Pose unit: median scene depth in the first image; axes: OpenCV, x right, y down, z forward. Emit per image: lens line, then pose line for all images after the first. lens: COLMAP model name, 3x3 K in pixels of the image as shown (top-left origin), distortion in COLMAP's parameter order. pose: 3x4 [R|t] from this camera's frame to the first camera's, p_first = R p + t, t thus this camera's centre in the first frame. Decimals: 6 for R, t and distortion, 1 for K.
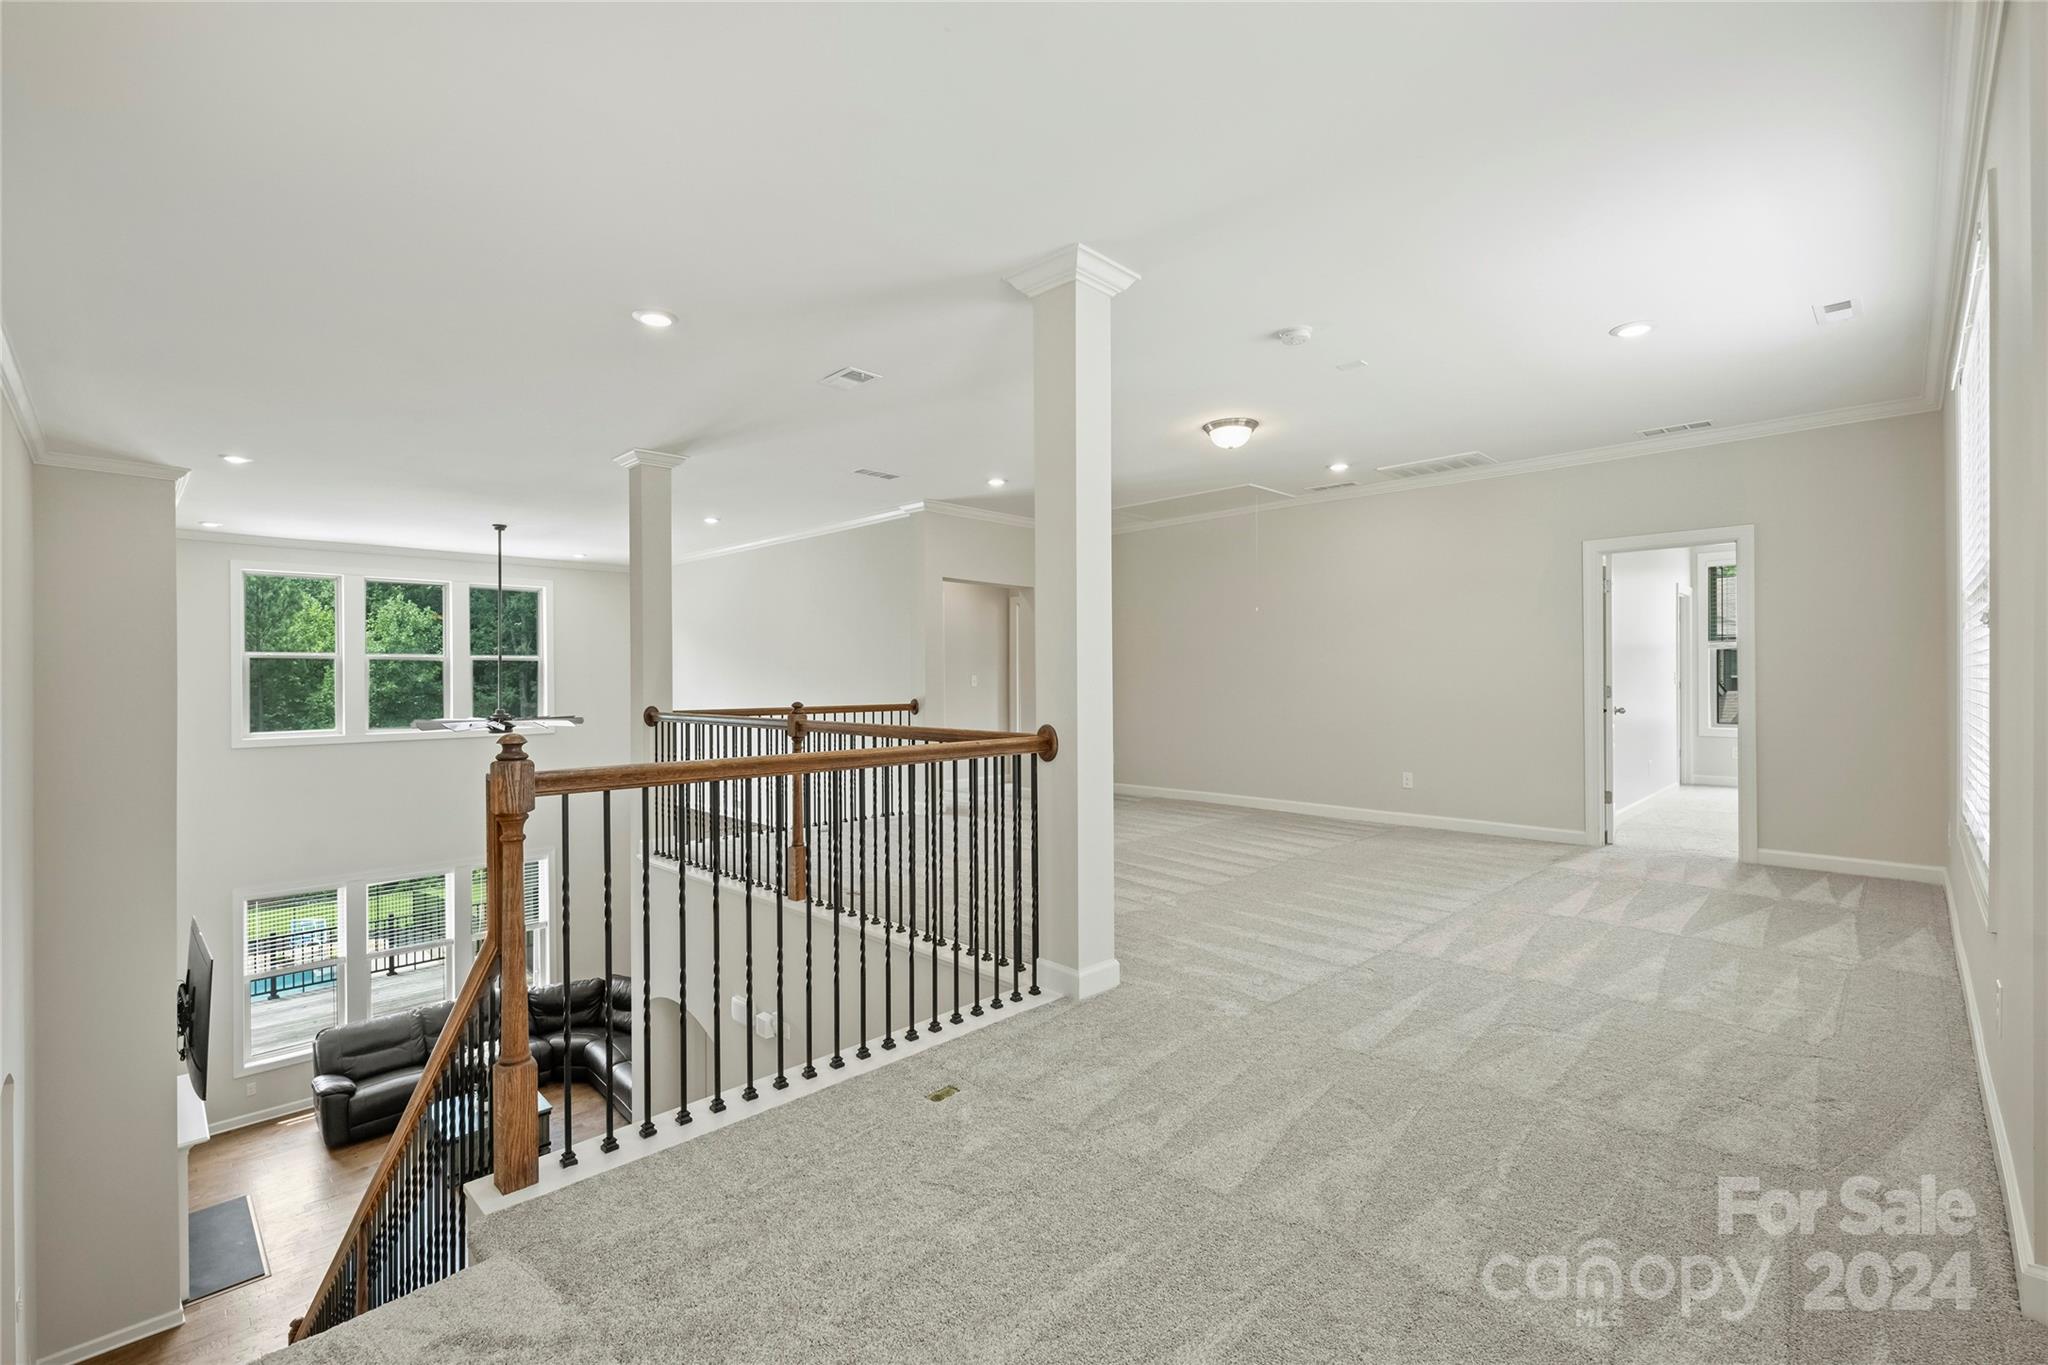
lens RADIAL K [[896.8, 0, 1024.0], [0, 896.8, 682.5], [0, 0, 1]] dist [0.000553, 0.000030]
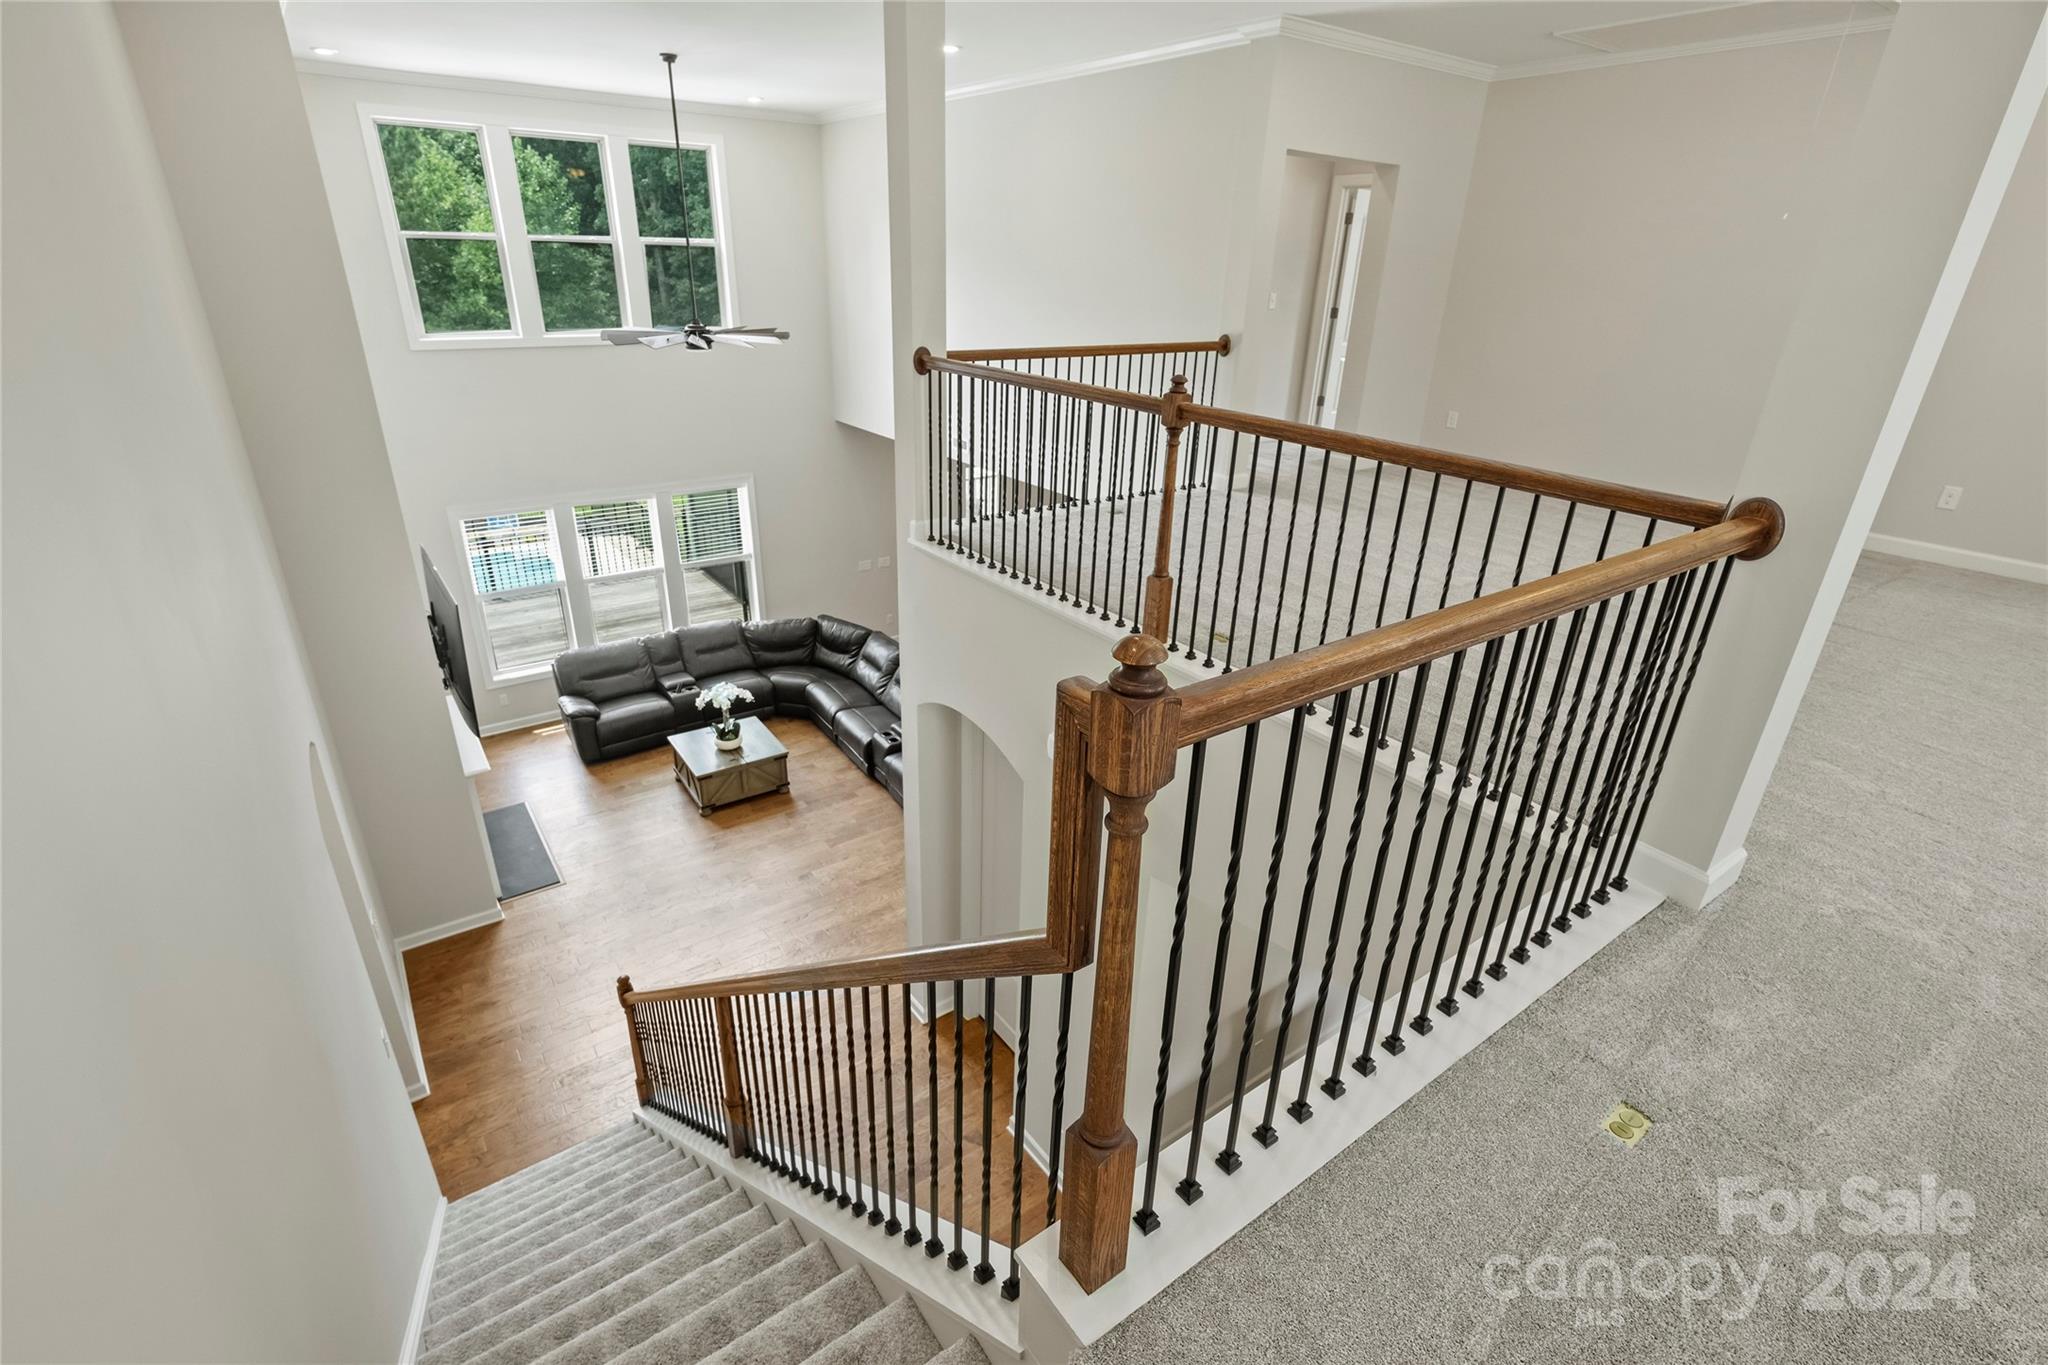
lens RADIAL K [[953.2, 0, 1024.0], [0, 953.2, 682.5], [0, 0, 1]] dist [0.001203, -0.000143]
pose [[0.986112, 0.095733, -0.135715, -0.130888], [-0.032798, 0.913311, 0.405941, -0.029017], [0.162812, -0.395852, 0.903766, 0.121009]]
